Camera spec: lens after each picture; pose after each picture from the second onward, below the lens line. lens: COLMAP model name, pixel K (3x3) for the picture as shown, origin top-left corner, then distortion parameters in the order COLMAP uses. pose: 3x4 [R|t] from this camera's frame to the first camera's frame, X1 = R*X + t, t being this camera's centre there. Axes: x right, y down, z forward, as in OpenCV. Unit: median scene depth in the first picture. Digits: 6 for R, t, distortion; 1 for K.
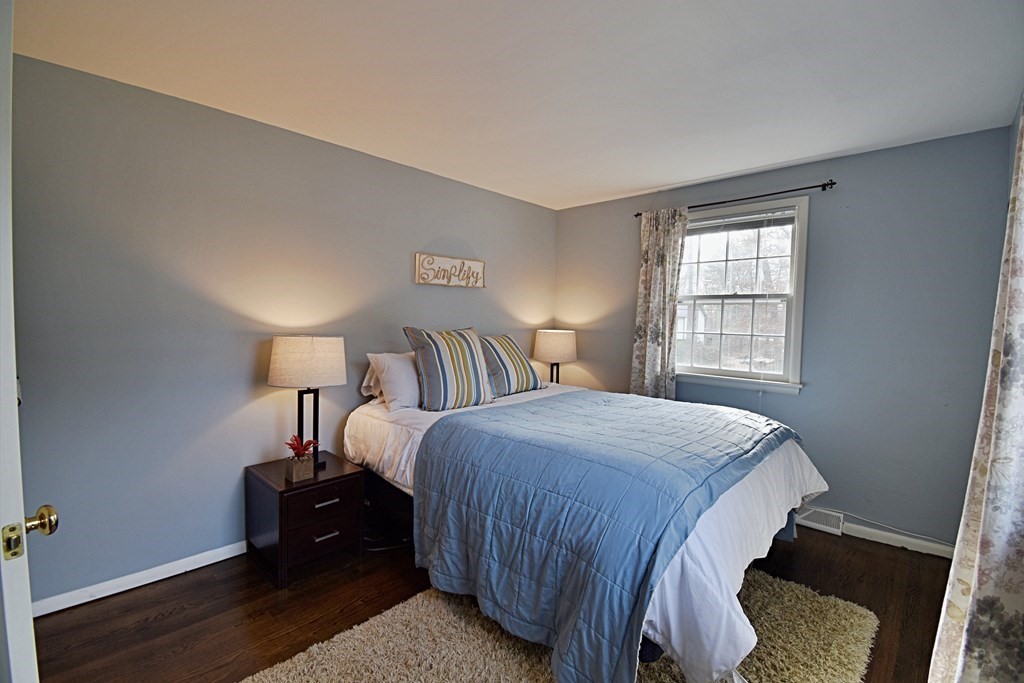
lens RADIAL K [[452.6, 0, 511.8], [0, 452.6, 337.4], [0, 0, 1]] dist [0.011912, -0.023318]
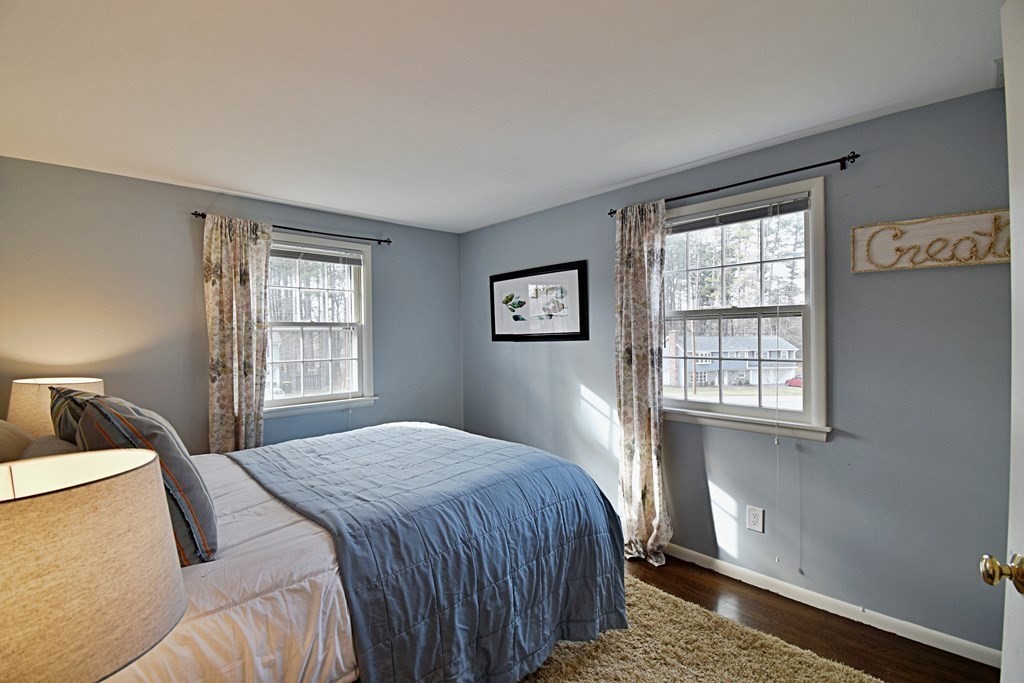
lens RADIAL K [[452.6, 0, 511.8], [0, 452.6, 337.4], [0, 0, 1]] dist [0.011912, -0.023318]
pose [[0.042201, -0.023792, 0.998826, -0.552478], [0.058303, 0.998071, 0.021311, -0.059716], [-0.997407, 0.057335, 0.043507, 0.539676]]
